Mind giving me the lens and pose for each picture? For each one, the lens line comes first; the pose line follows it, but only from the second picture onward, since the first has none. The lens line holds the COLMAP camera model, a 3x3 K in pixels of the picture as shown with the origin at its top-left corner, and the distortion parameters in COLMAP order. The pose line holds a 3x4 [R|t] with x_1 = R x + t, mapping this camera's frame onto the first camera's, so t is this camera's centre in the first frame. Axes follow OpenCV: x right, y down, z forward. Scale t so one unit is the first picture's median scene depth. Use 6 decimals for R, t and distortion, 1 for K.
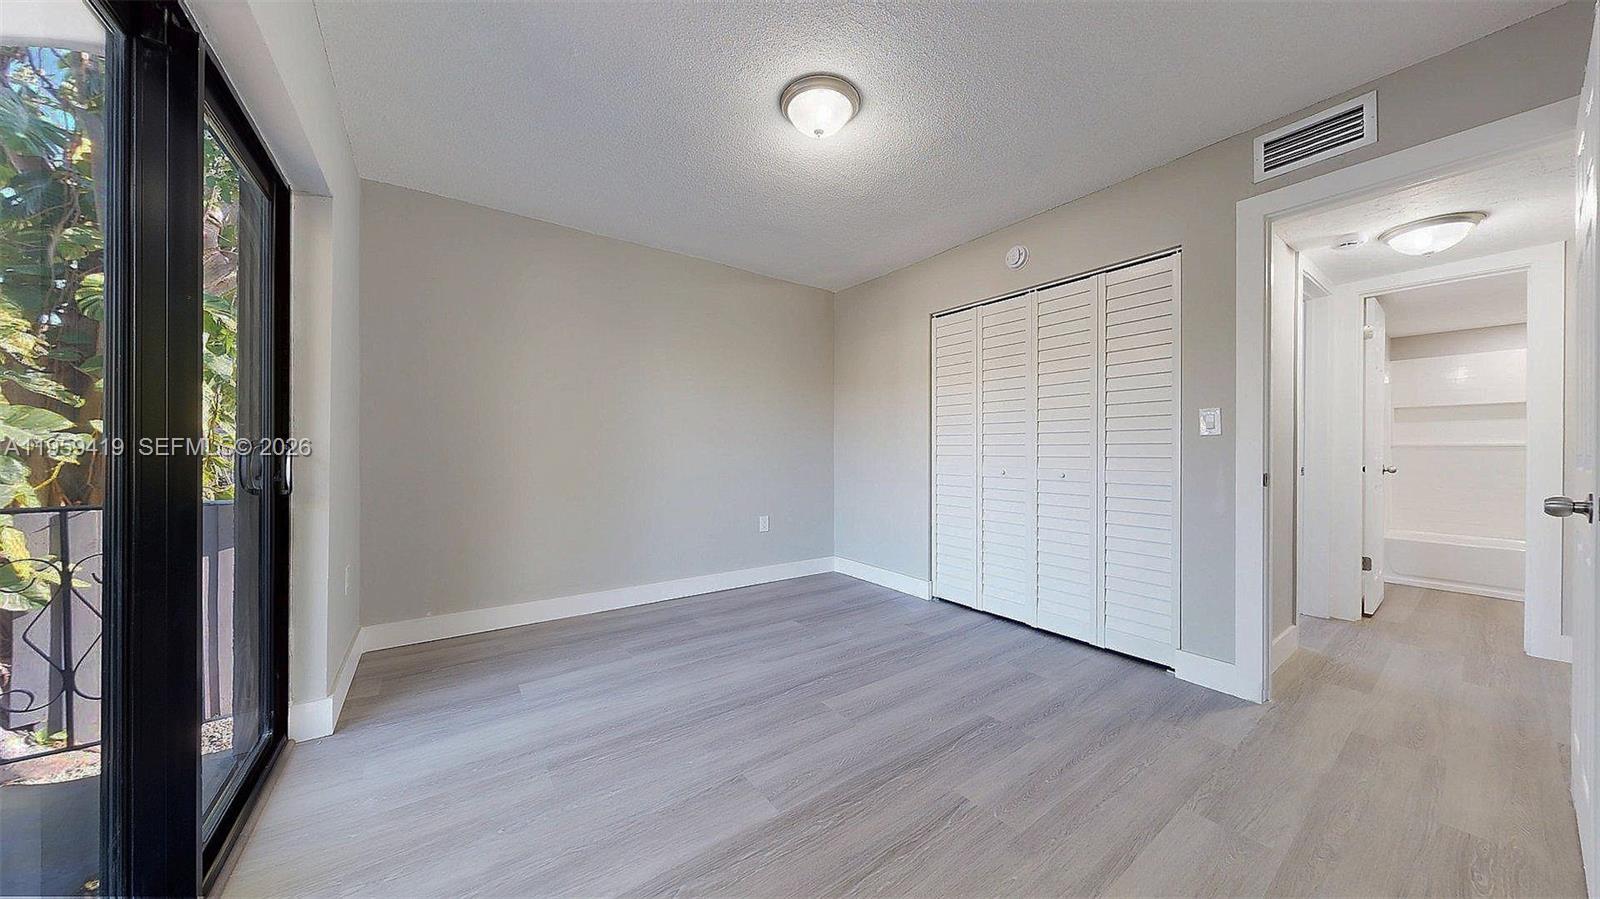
lens RADIAL K [[499.3, 0, 799.7], [0, 499.3, 454.6], [0, 0, 1]] dist [0.001465, 0.000040]
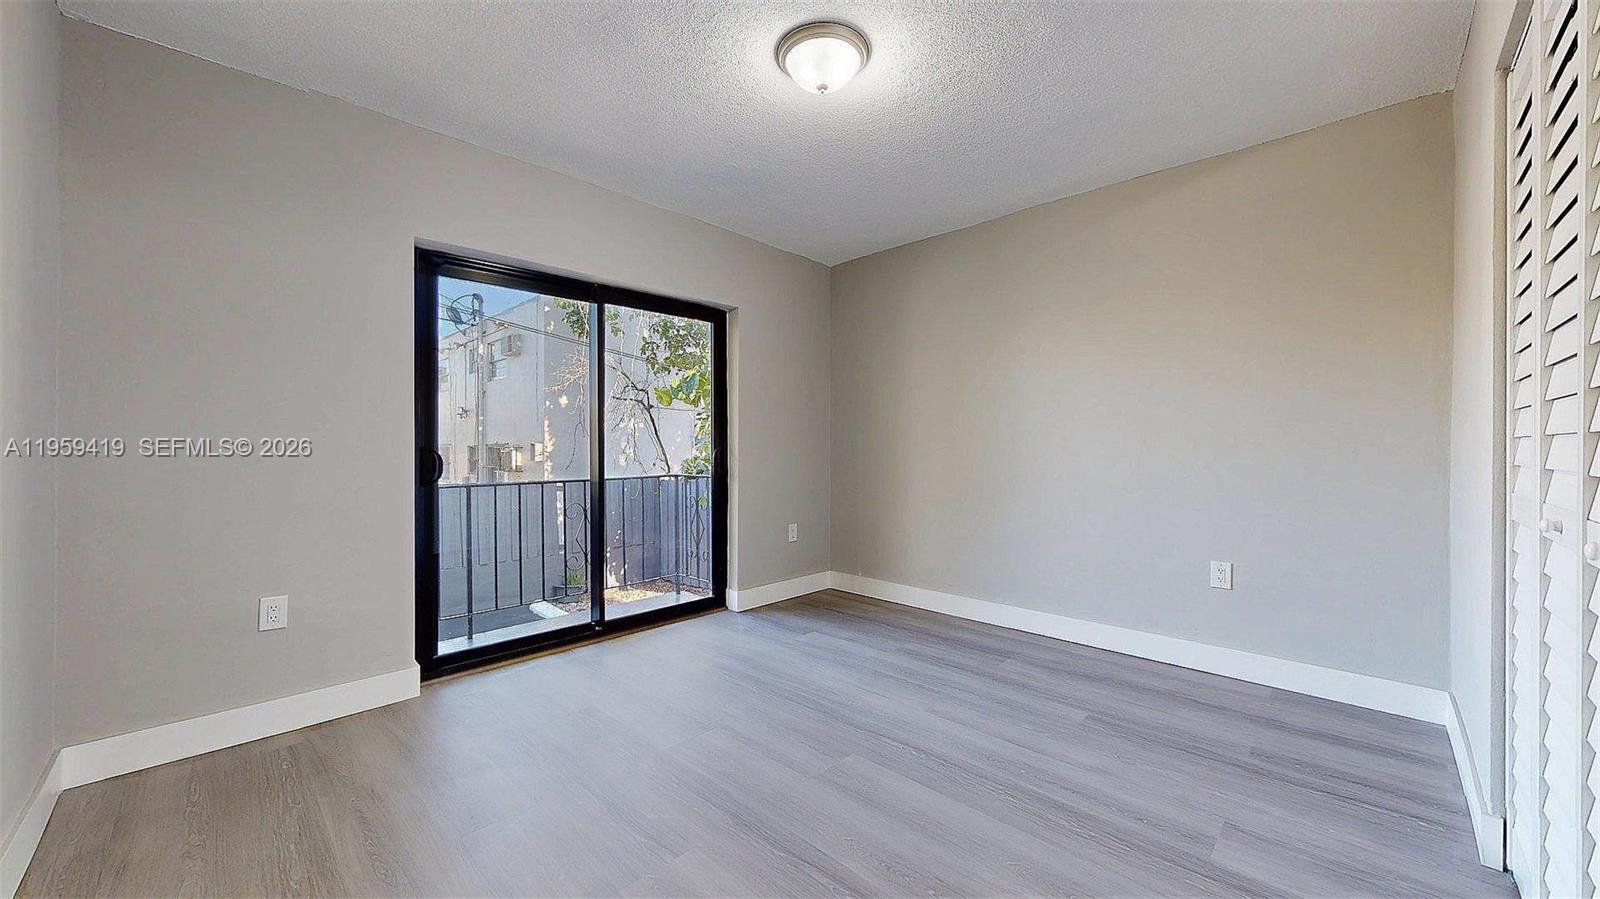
lens RADIAL K [[583.3, 0, 799.0], [0, 583.3, 452.0], [0, 0, 1]] dist [-0.000129, 0.000089]
pose [[0.175113, 0.000023, -0.984548, 0.922650], [-0.004941, 0.999987, -0.000855, -0.003527], [0.984536, 0.005014, 0.175111, 0.696373]]
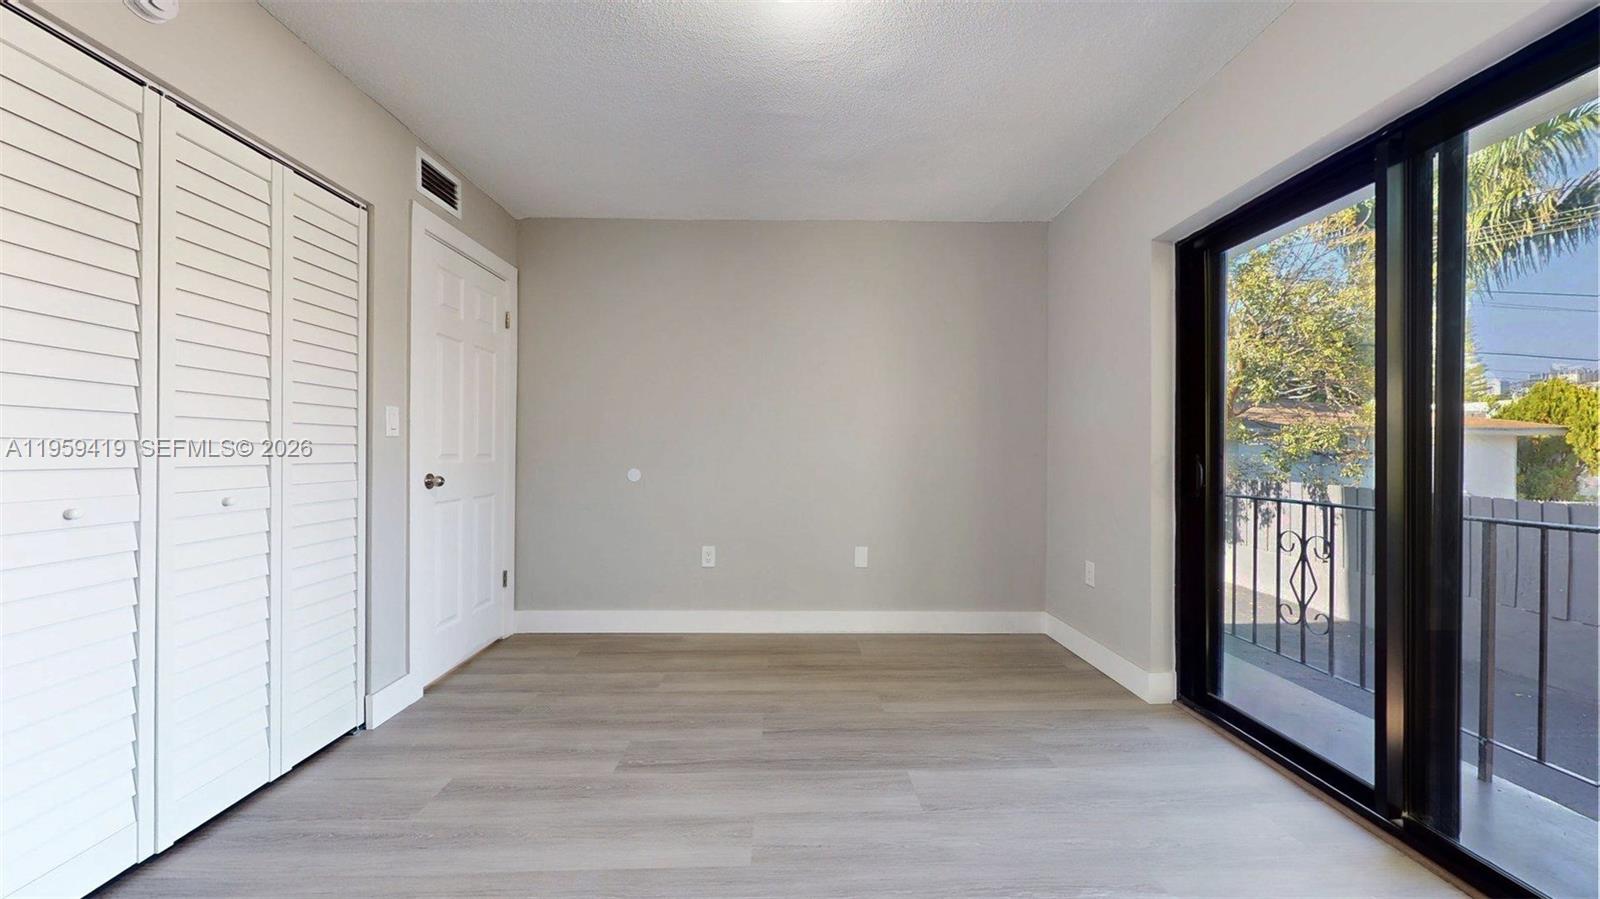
lens RADIAL K [[583.3, 0, 799.0], [0, 583.3, 452.0], [0, 0, 1]] dist [-0.000129, 0.000089]
pose [[-0.821028, -0.007807, 0.570834, -0.385184], [-0.002993, 0.999952, 0.009371, -0.020833], [-0.570880, 0.005985, -0.821012, 1.447467]]
